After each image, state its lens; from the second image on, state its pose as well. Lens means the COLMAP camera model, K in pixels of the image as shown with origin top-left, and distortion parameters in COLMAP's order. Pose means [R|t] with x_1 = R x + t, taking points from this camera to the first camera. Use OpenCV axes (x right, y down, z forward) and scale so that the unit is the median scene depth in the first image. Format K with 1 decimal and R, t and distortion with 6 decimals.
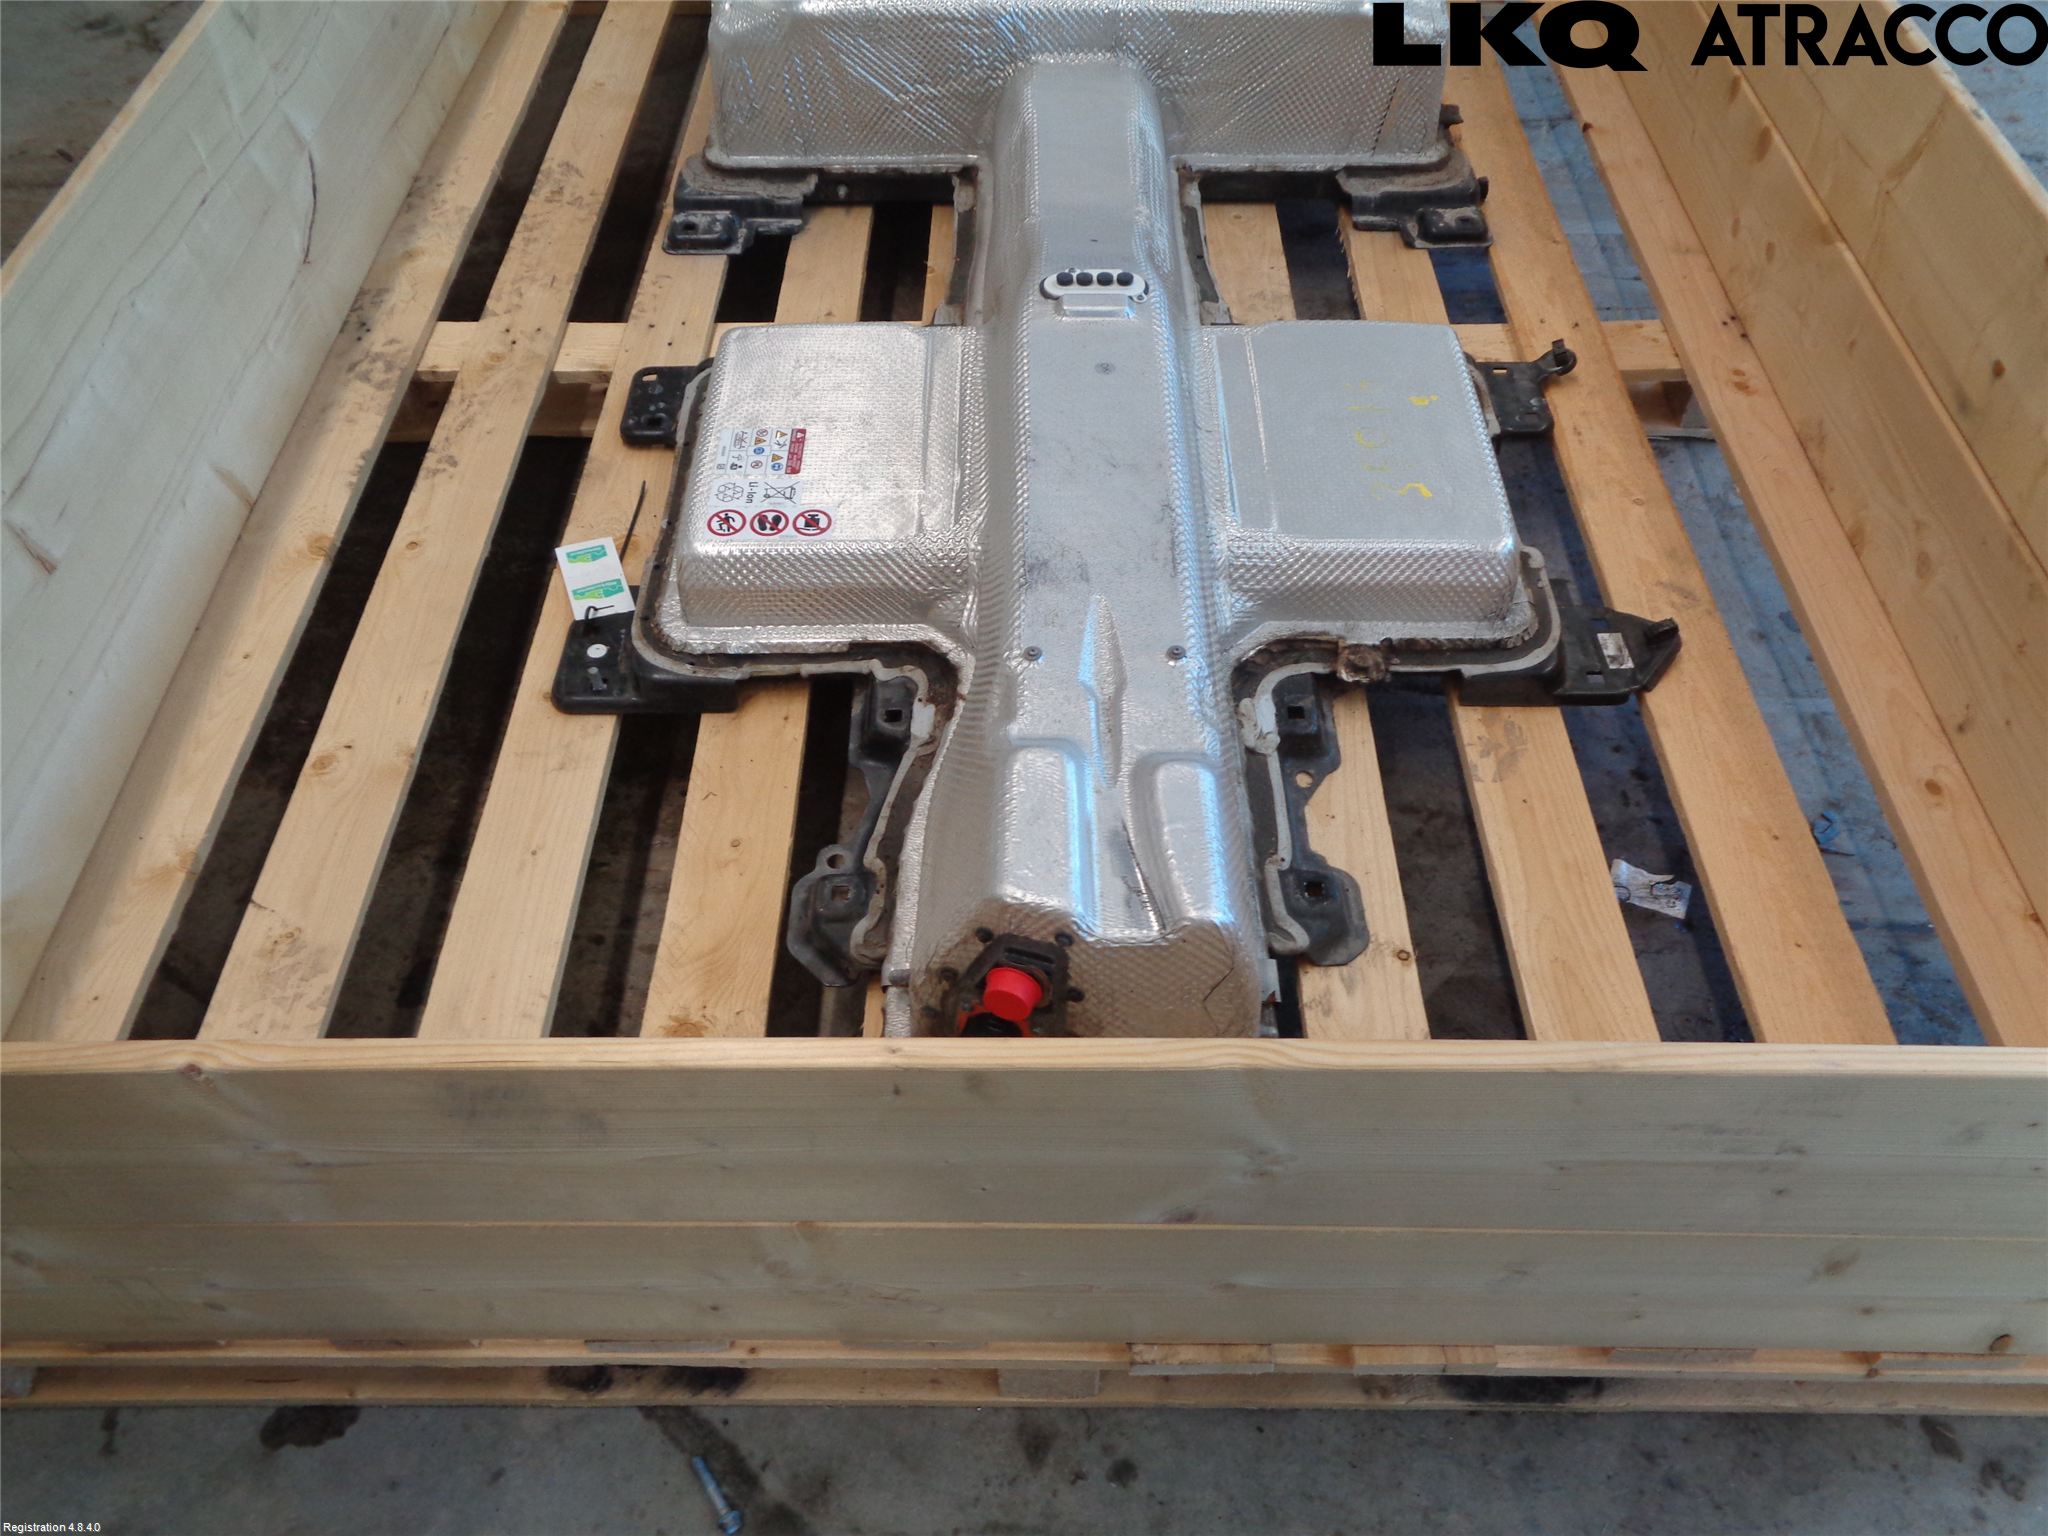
lens RADIAL K [[1528.1, 0, 1034.8], [0, 1528.1, 768.1], [0, 0, 1]] dist [0.008214, 0.001099]
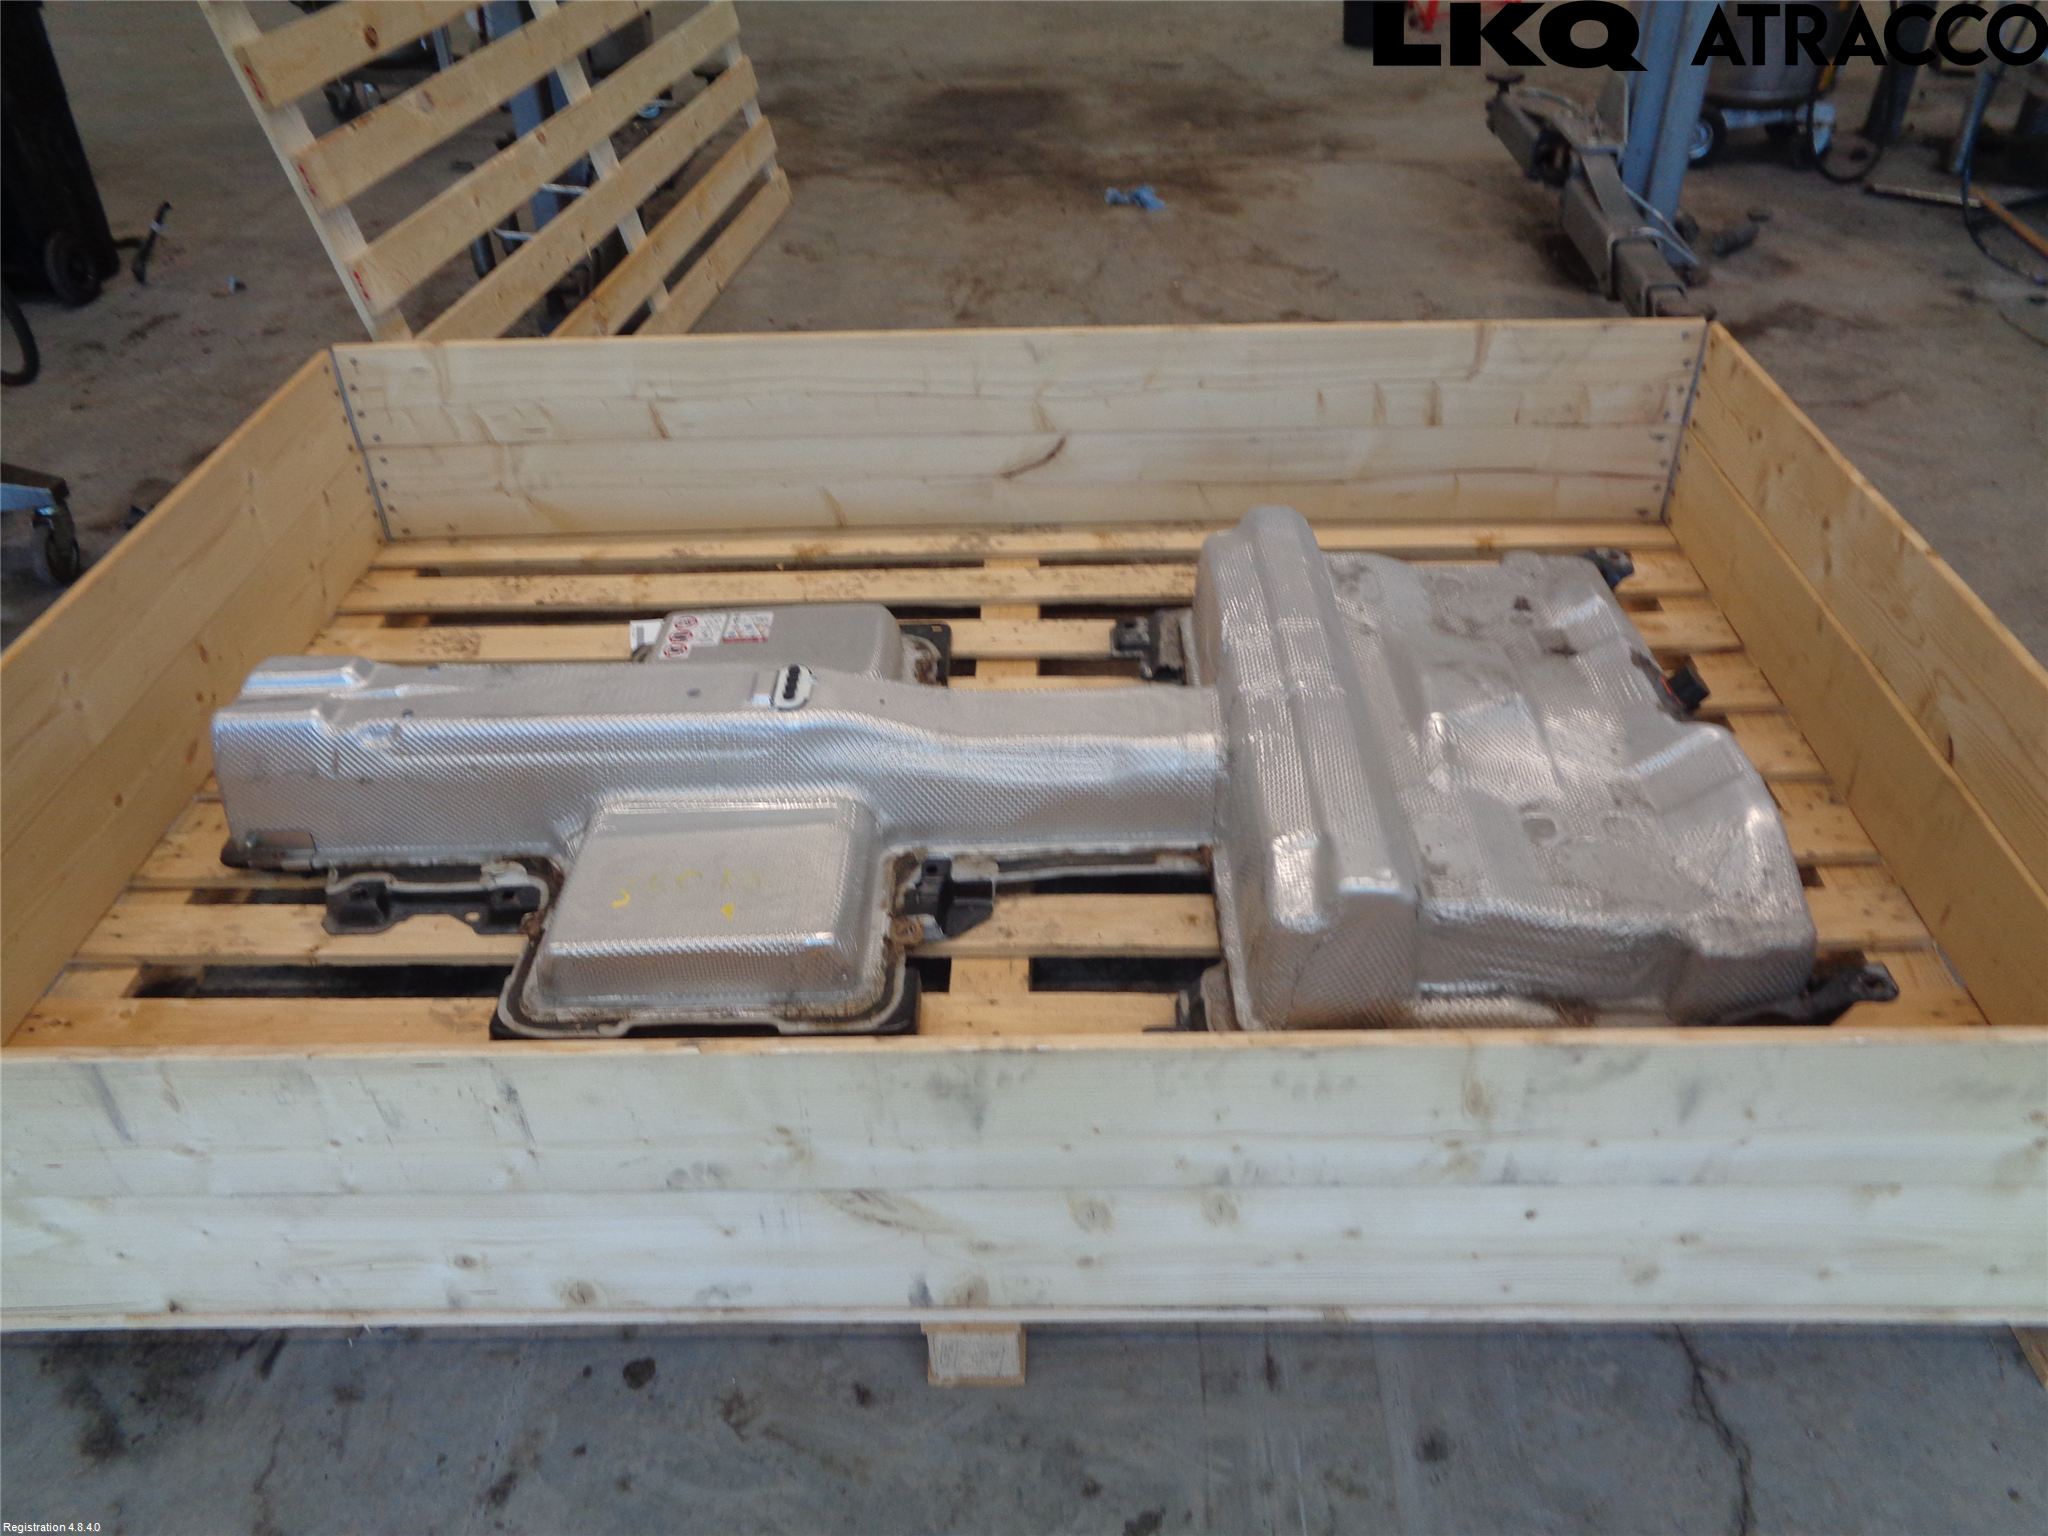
lens RADIAL K [[1528.1, 0, 1026.8], [0, 1528.1, 769.4], [0, 0, 1]] dist [0.008214, 0.001099]
pose [[0.014906, 0.626050, -0.779640, 1.223201], [-0.776273, 0.498700, 0.385614, -1.025135], [0.630220, 0.599466, 0.493420, 0.524767]]
